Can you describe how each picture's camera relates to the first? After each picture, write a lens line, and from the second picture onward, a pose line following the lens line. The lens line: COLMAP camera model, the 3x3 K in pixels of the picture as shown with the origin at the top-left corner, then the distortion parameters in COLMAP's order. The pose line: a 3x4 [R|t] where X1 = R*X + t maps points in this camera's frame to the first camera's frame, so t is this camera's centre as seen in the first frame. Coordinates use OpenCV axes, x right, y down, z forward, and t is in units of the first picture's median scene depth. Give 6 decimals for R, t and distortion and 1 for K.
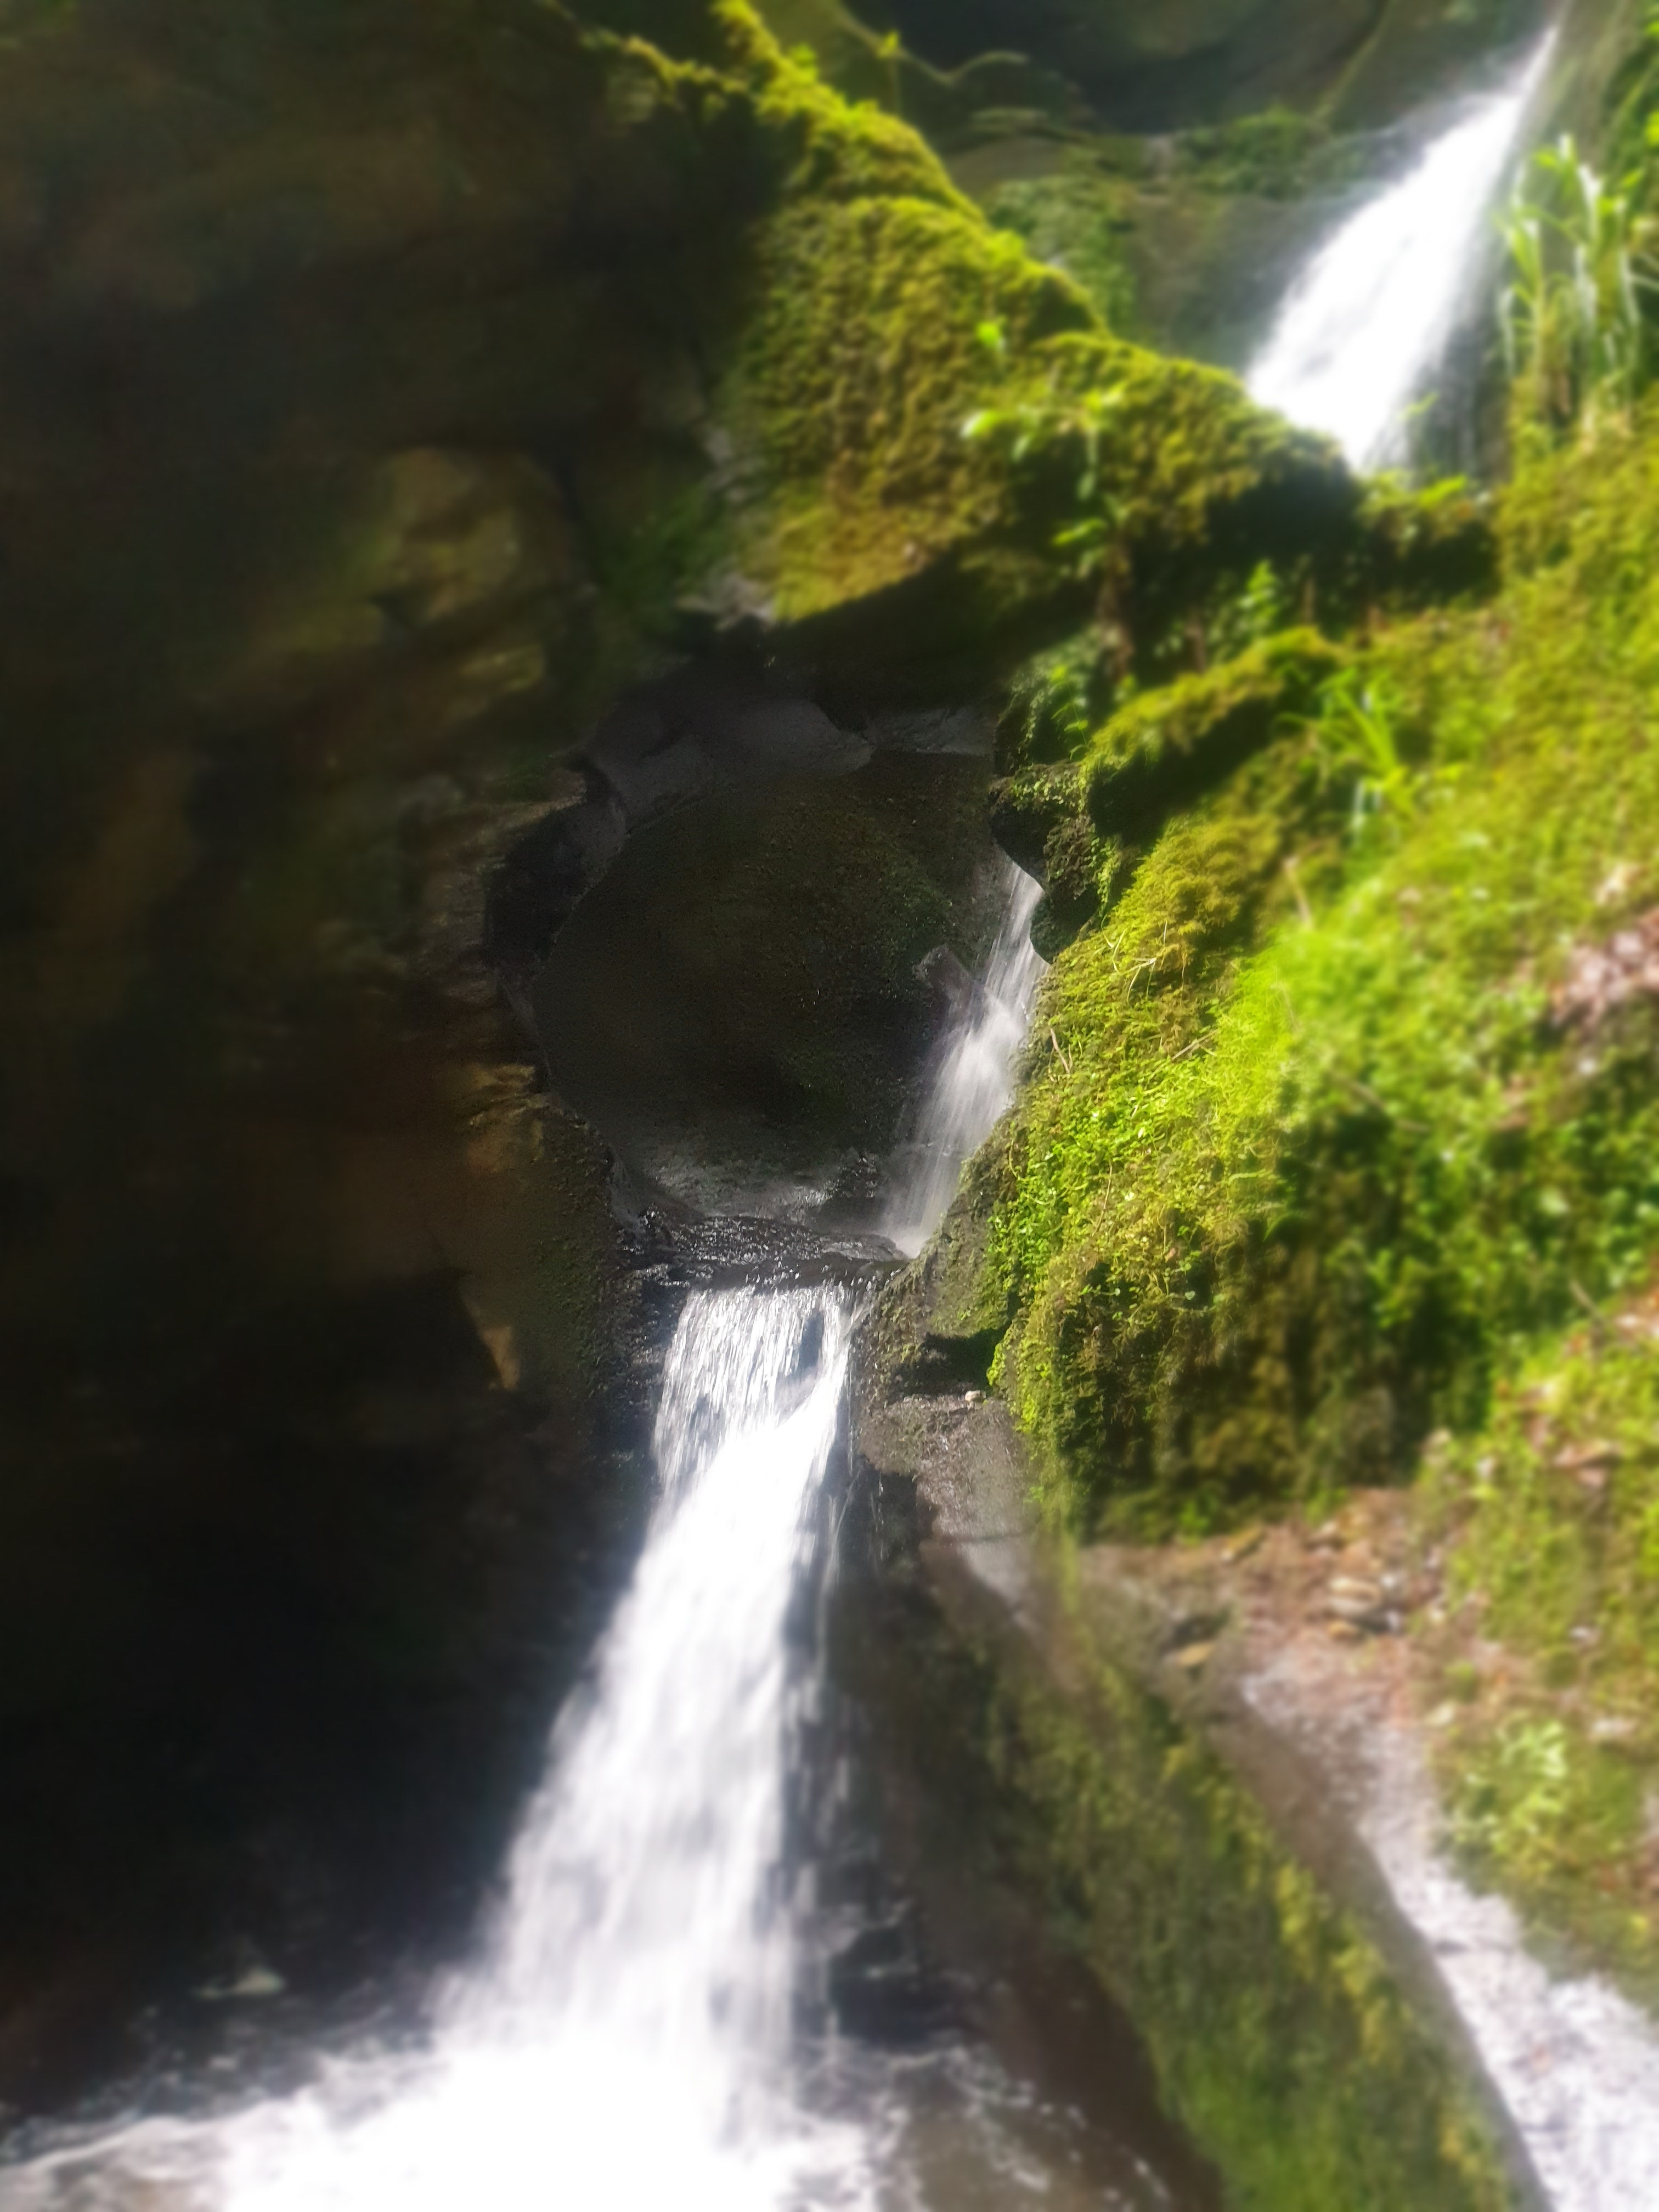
lens RADIAL K [[1713.5, 0, 829.5], [0, 1713.5, 1106.0], [0, 0, 1]] dist [-0.009204, -0.008267]
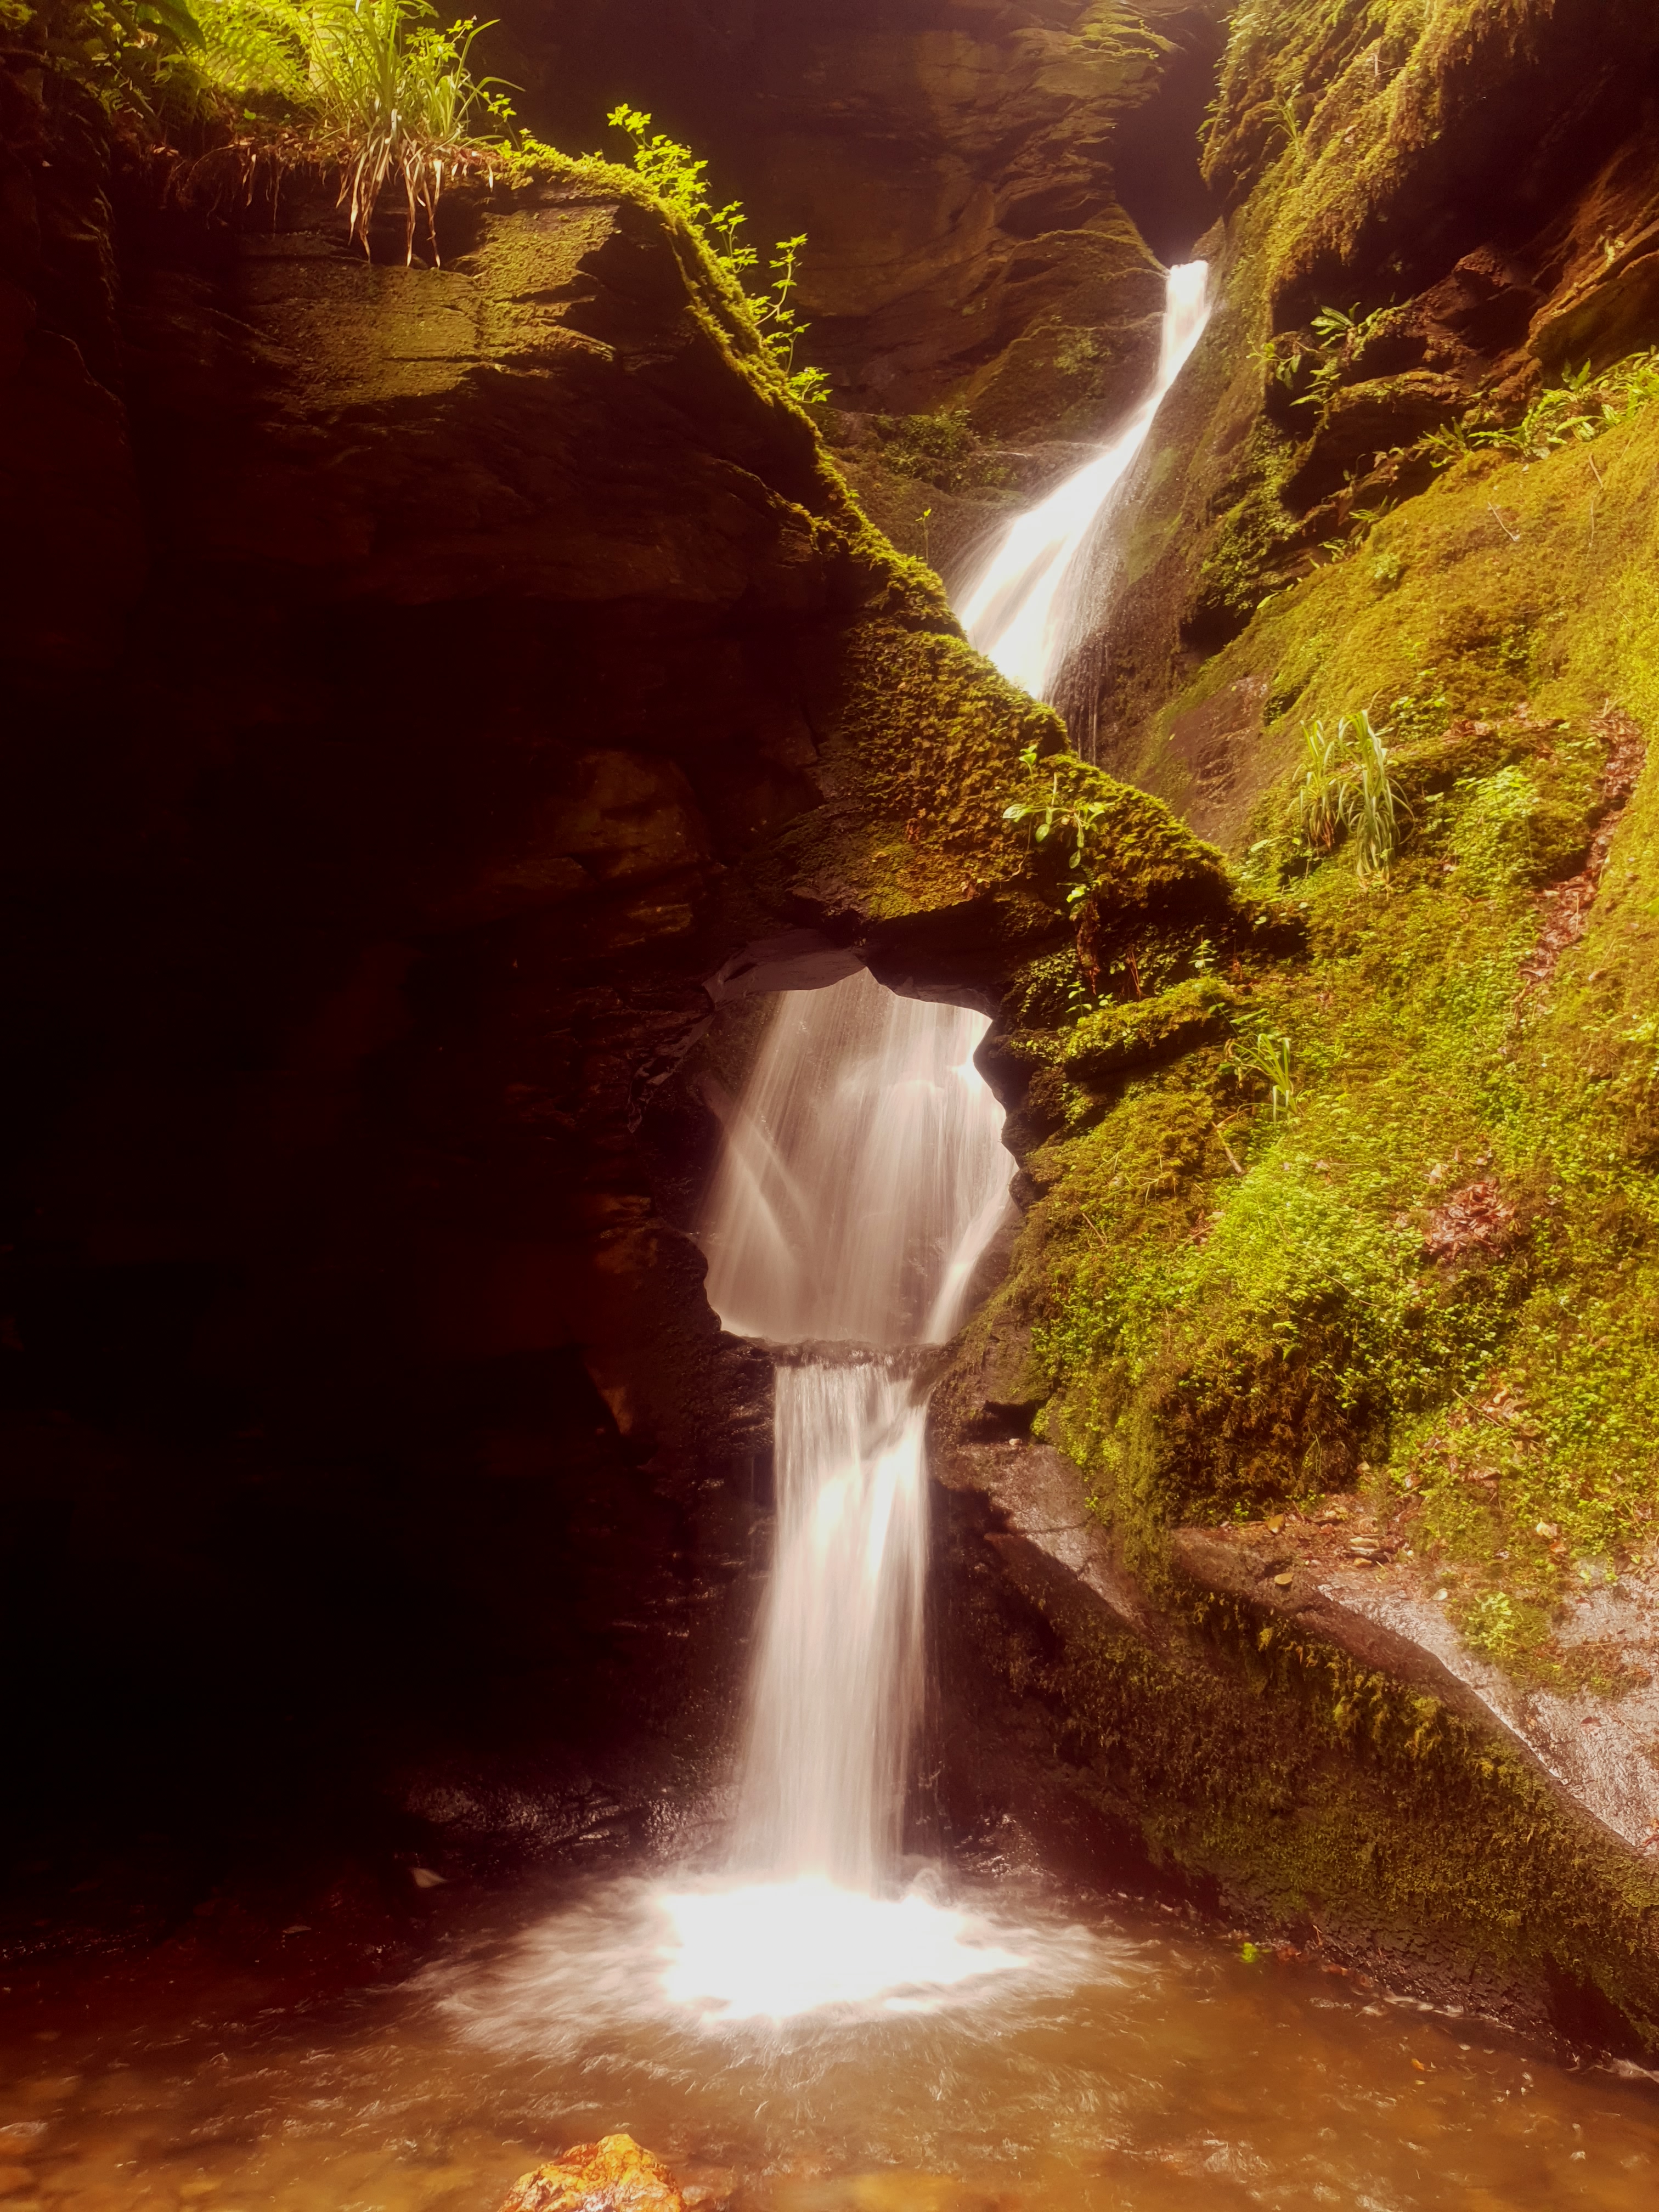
lens RADIAL K [[1681.3, 0, 822.0], [0, 1681.3, 1071.2], [0, 0, 1]] dist [0.008755, -0.079572]
pose [[0.941682, 0.082304, 0.326285, -0.635341], [-0.066473, 0.996019, -0.059395, -0.069338], [-0.329874, 0.034242, 0.943404, -0.429145]]
